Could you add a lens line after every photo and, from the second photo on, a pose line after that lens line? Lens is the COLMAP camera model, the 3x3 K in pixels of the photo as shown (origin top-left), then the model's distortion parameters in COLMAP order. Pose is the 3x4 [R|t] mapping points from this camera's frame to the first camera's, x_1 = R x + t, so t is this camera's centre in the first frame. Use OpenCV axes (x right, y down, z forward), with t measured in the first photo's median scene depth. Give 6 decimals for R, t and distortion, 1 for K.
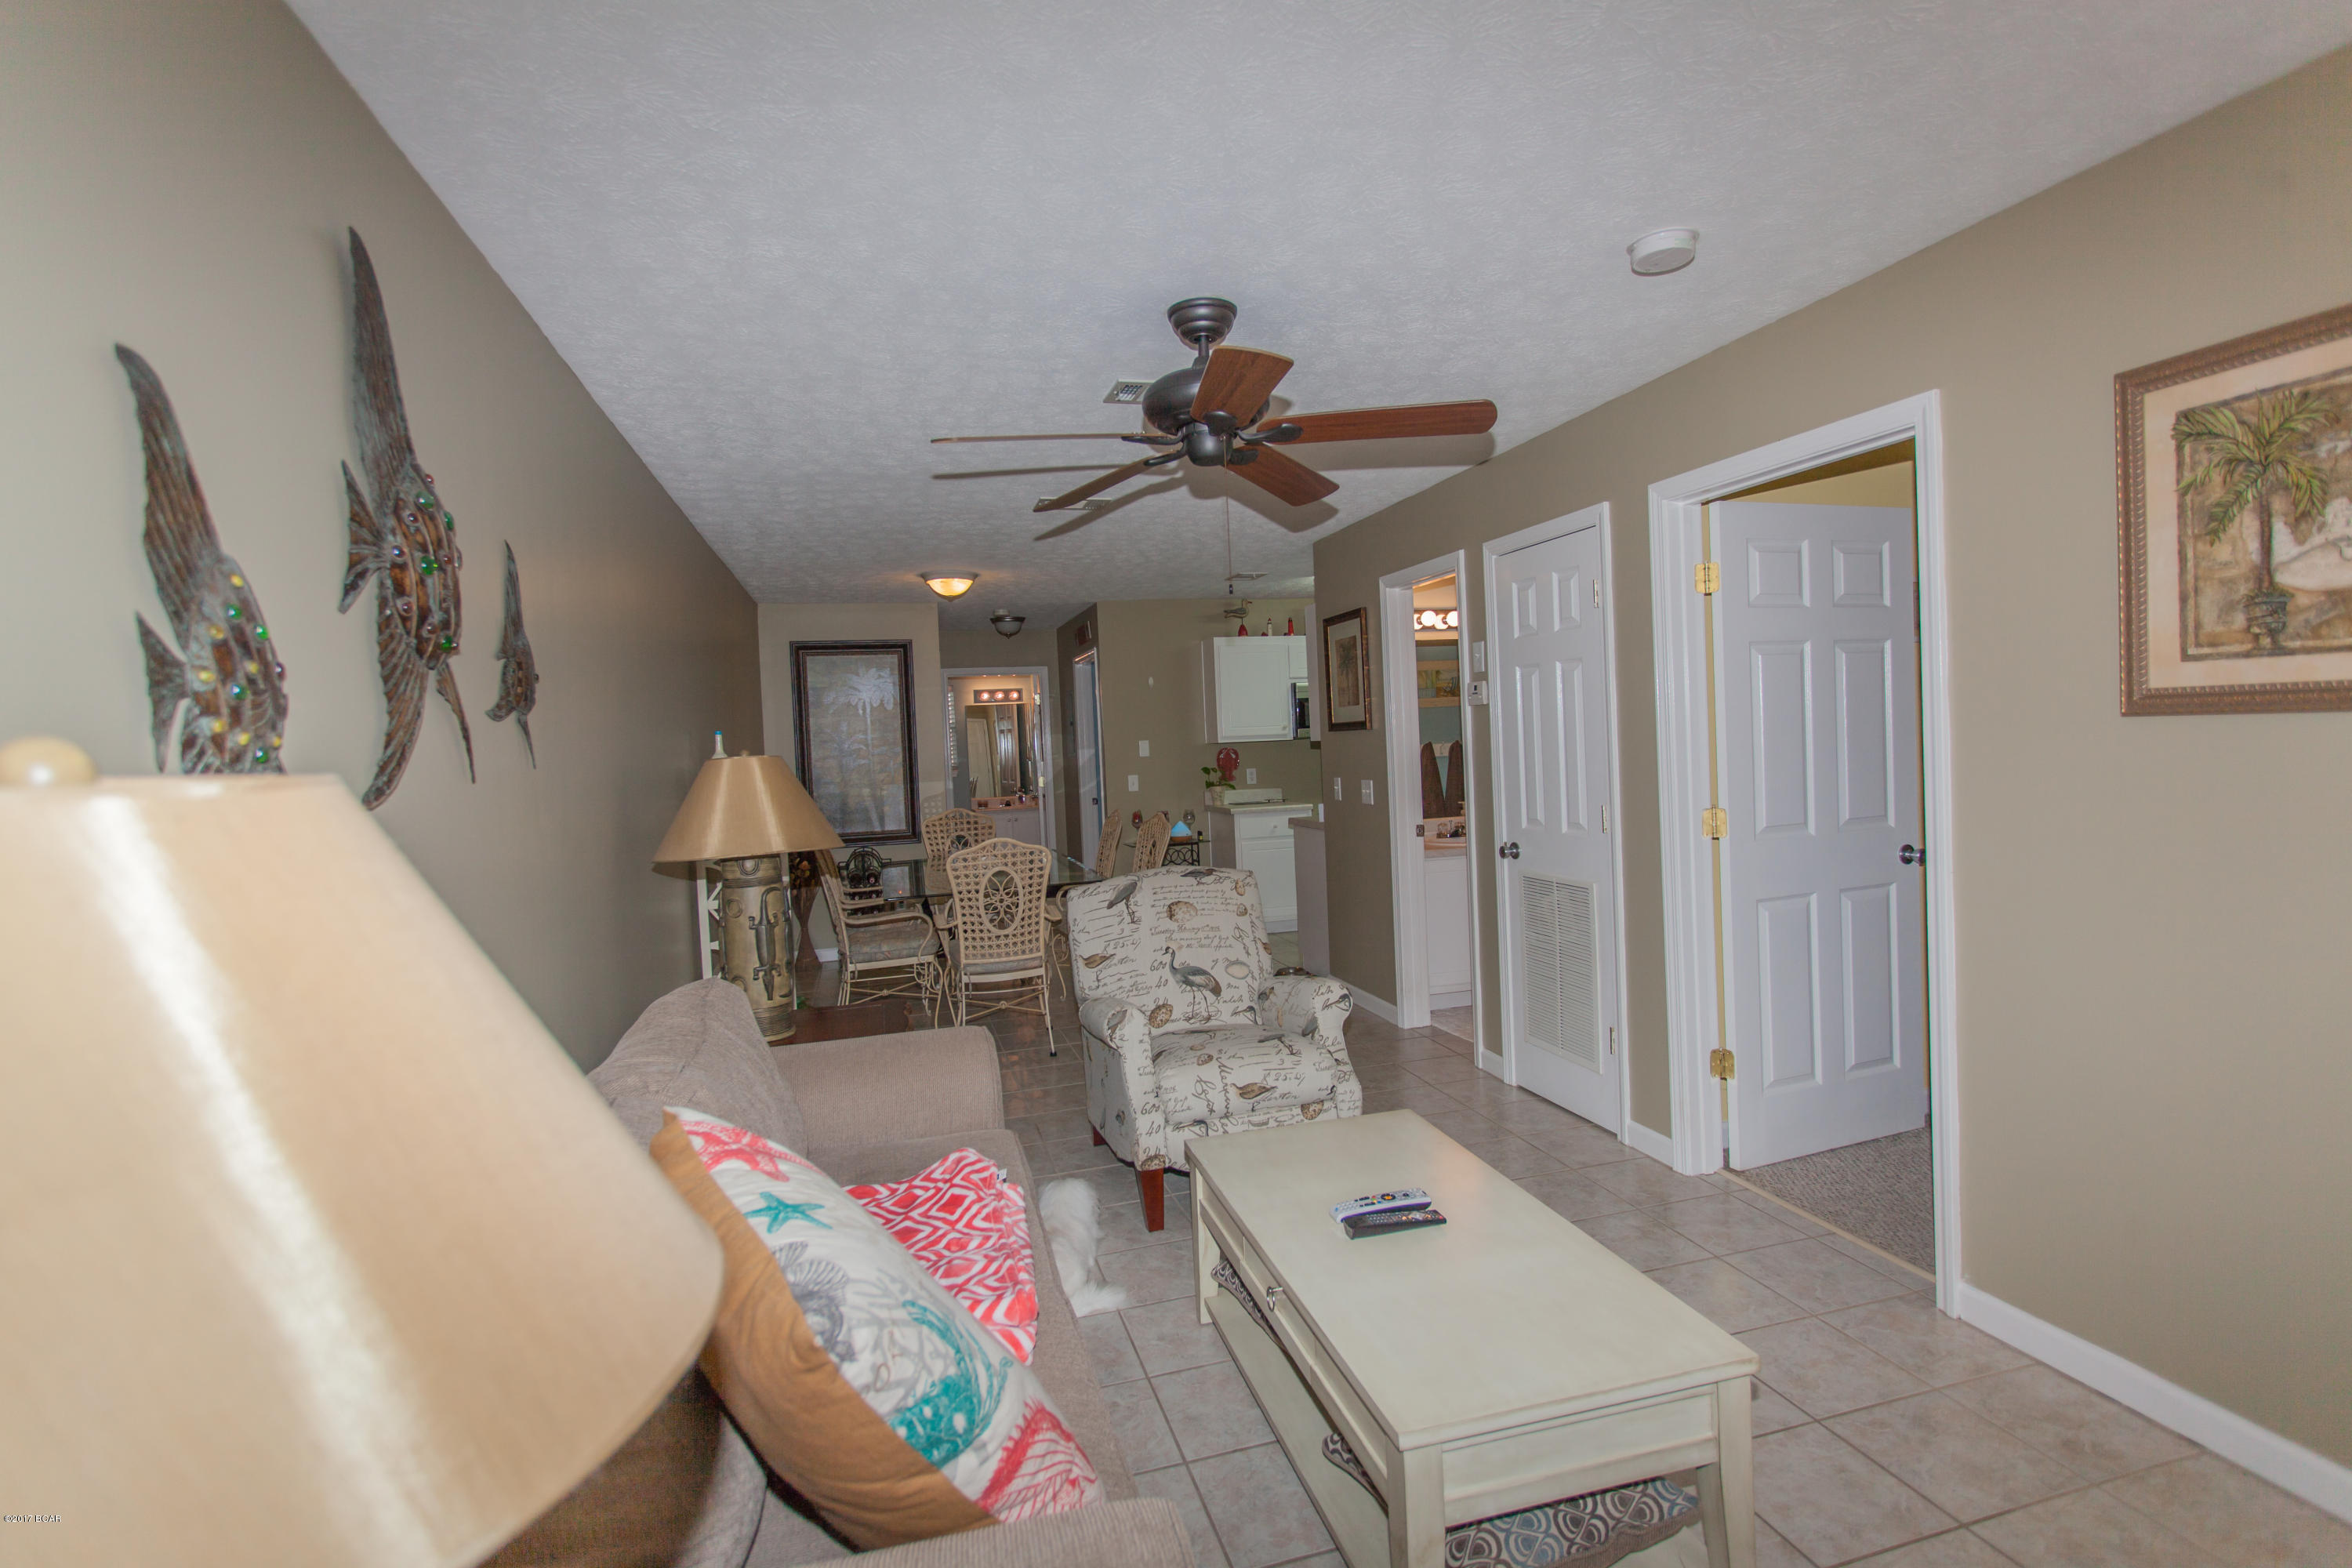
lens RADIAL K [[1104.2, 0, 1182.3], [0, 1104.2, 776.3], [0, 0, 1]] dist [0.002104, 0.000757]
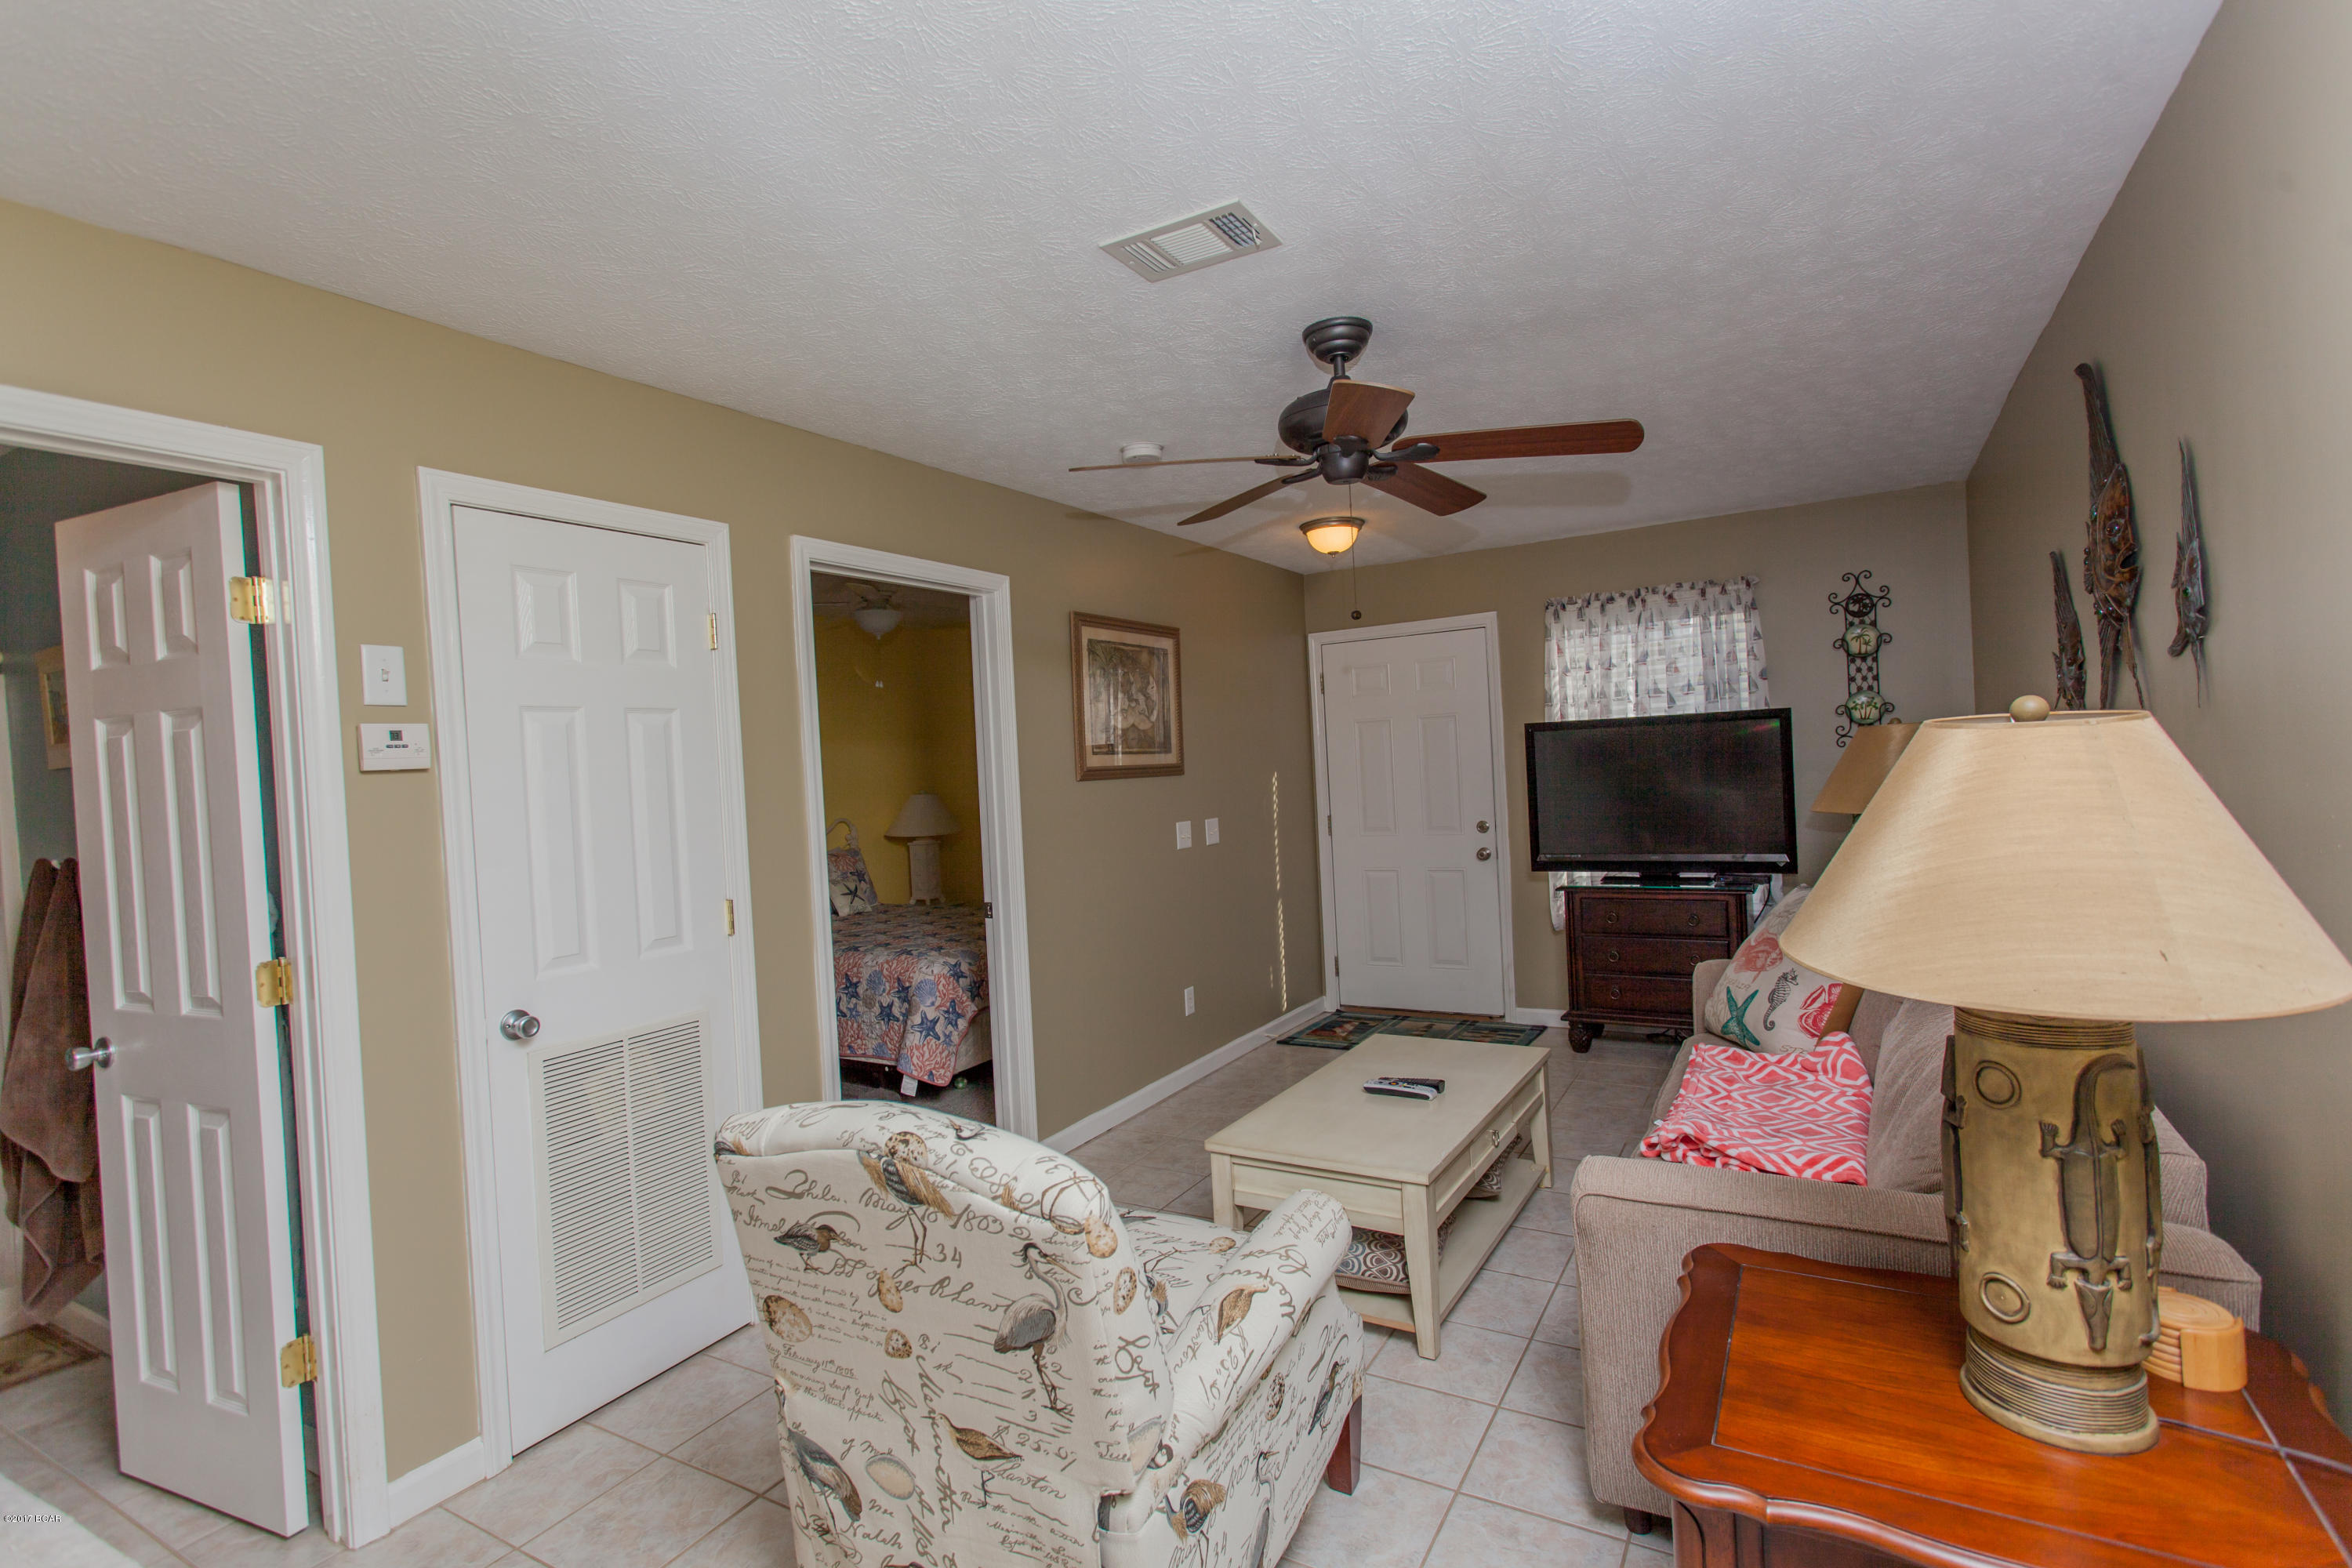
lens RADIAL K [[1102.6, 0, 1179.6], [0, 1102.6, 780.5], [0, 0, 1]] dist [-0.001966, 0.000636]
pose [[-0.691541, 0.073732, 0.718564, -0.458207], [0.112744, 0.993602, 0.006551, -0.031076], [-0.713484, 0.085544, -0.695430, 1.469064]]
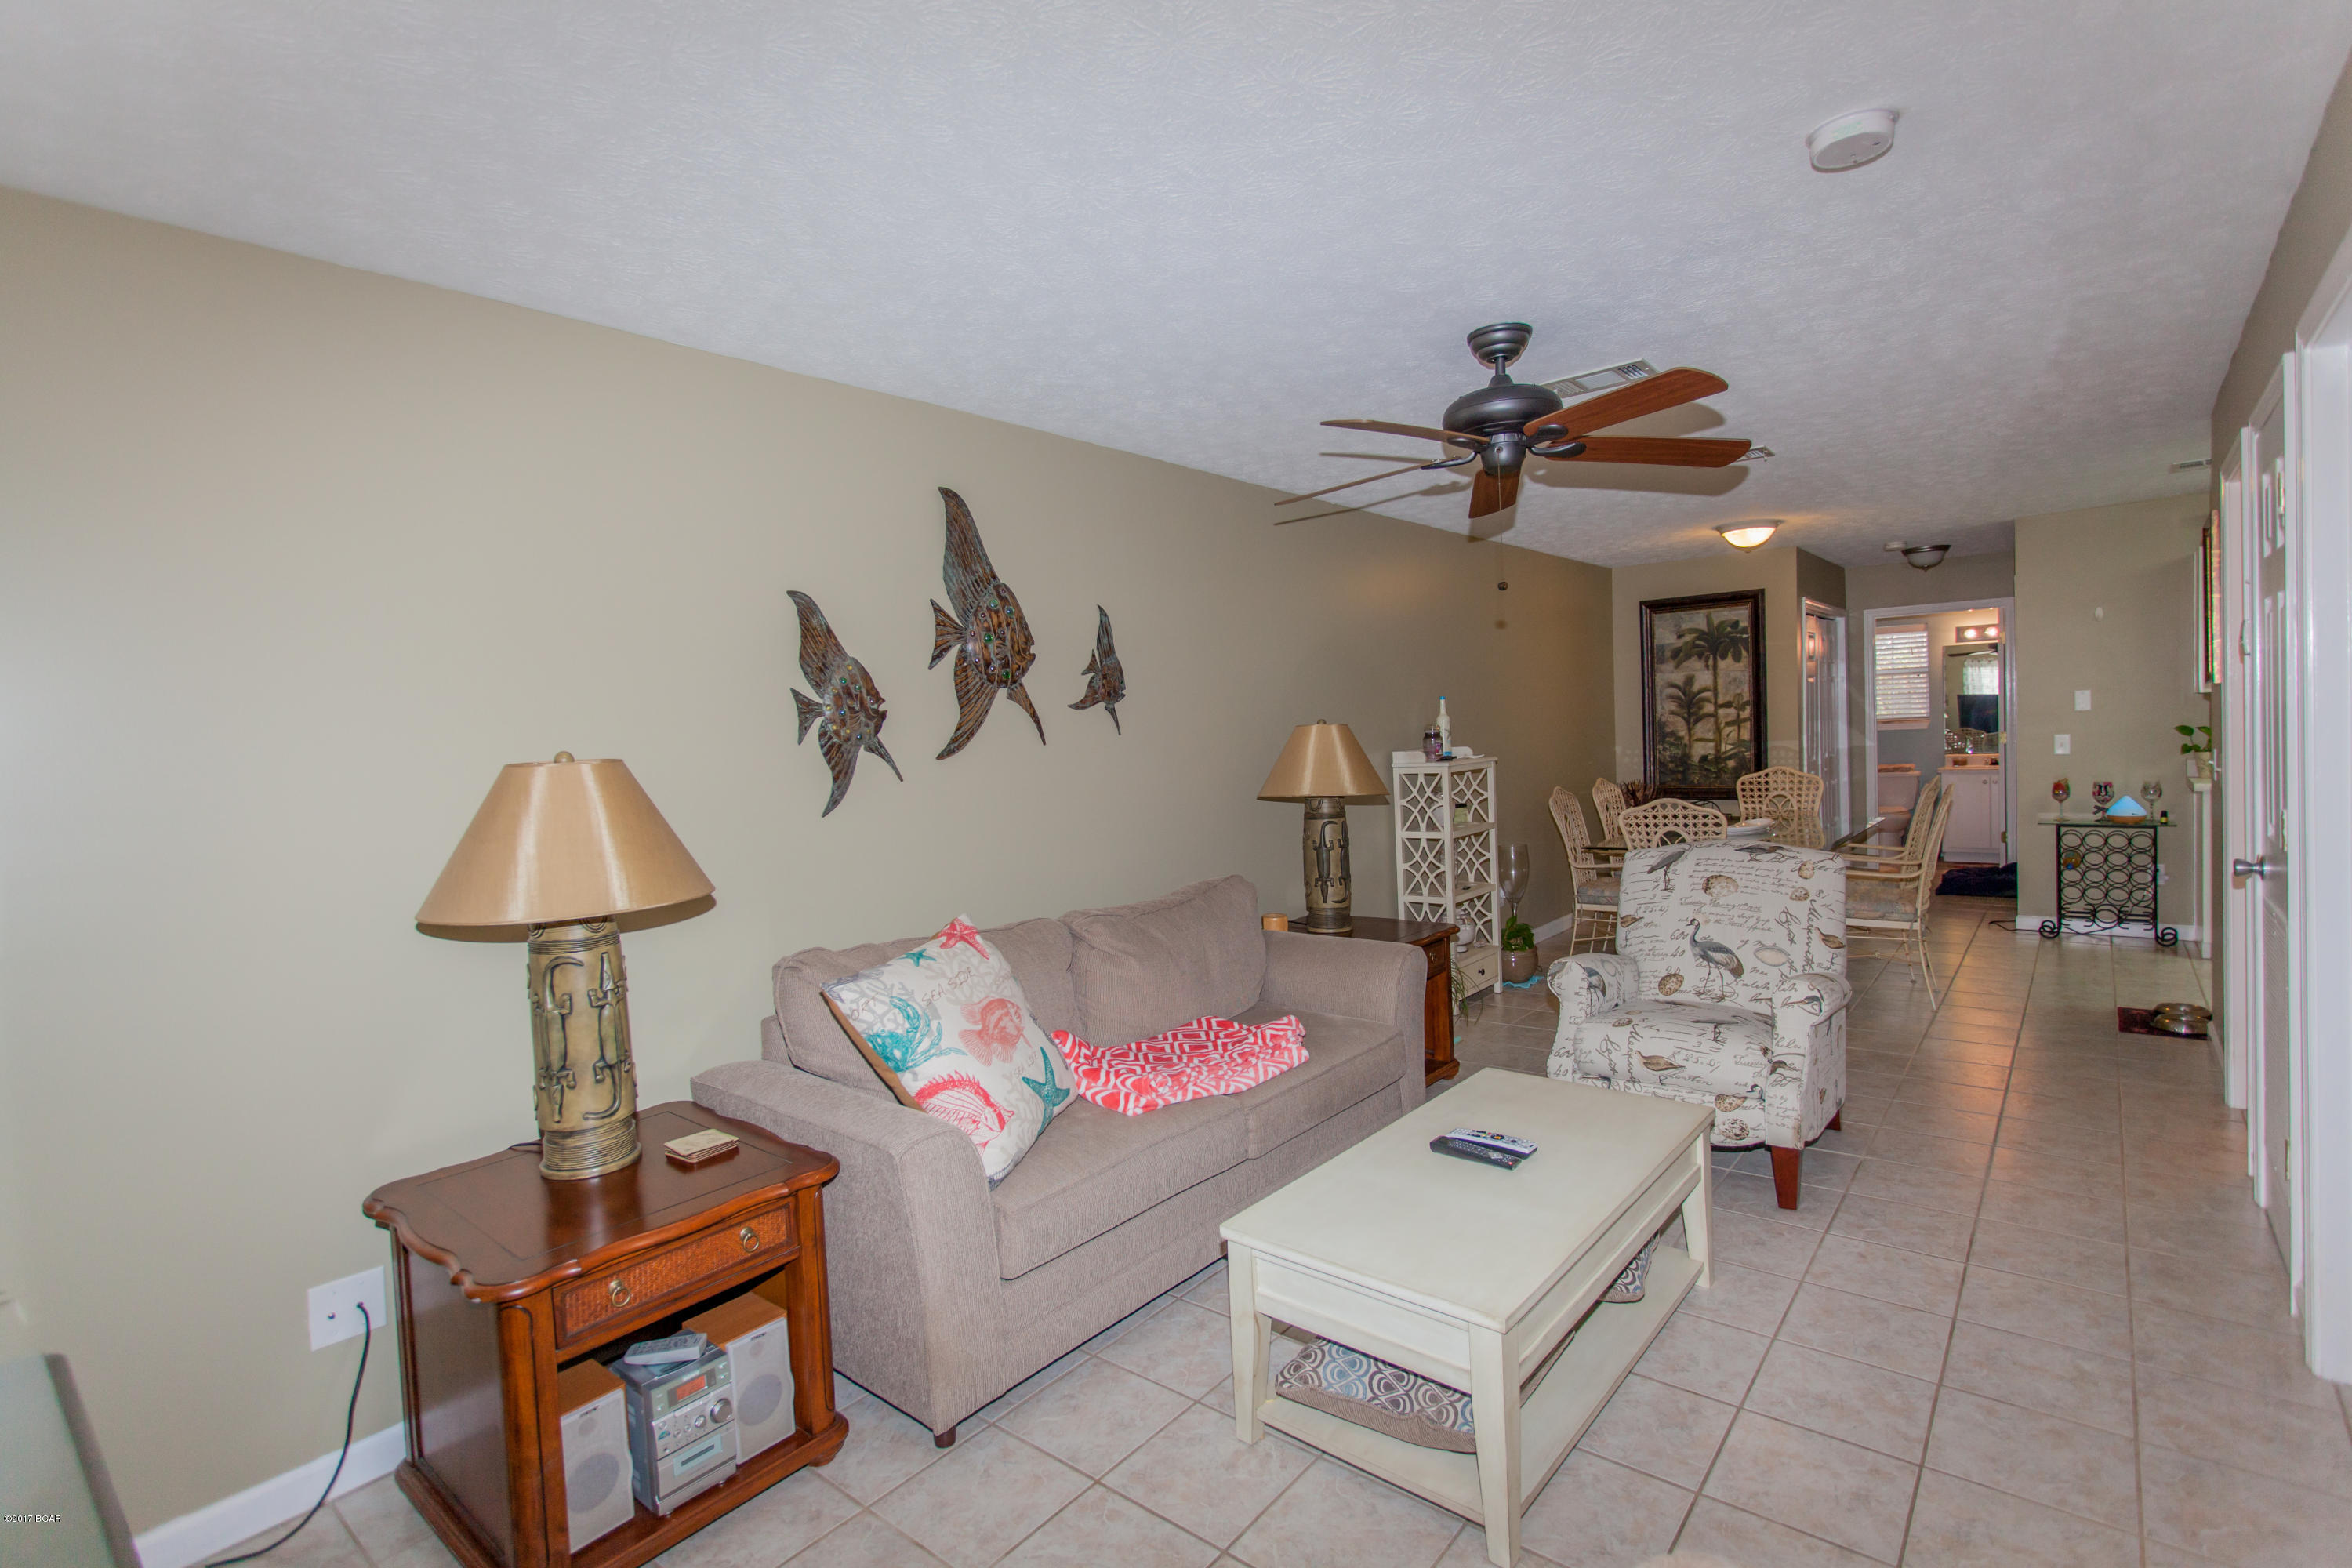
lens RADIAL K [[1102.6, 0, 1179.6], [0, 1102.6, 780.5], [0, 0, 1]] dist [-0.001966, 0.000636]
pose [[0.565888, 0.054587, -0.822673, 0.617404], [-0.006378, 0.998066, 0.061838, -0.031197], [0.824458, -0.029746, 0.565141, 0.079678]]
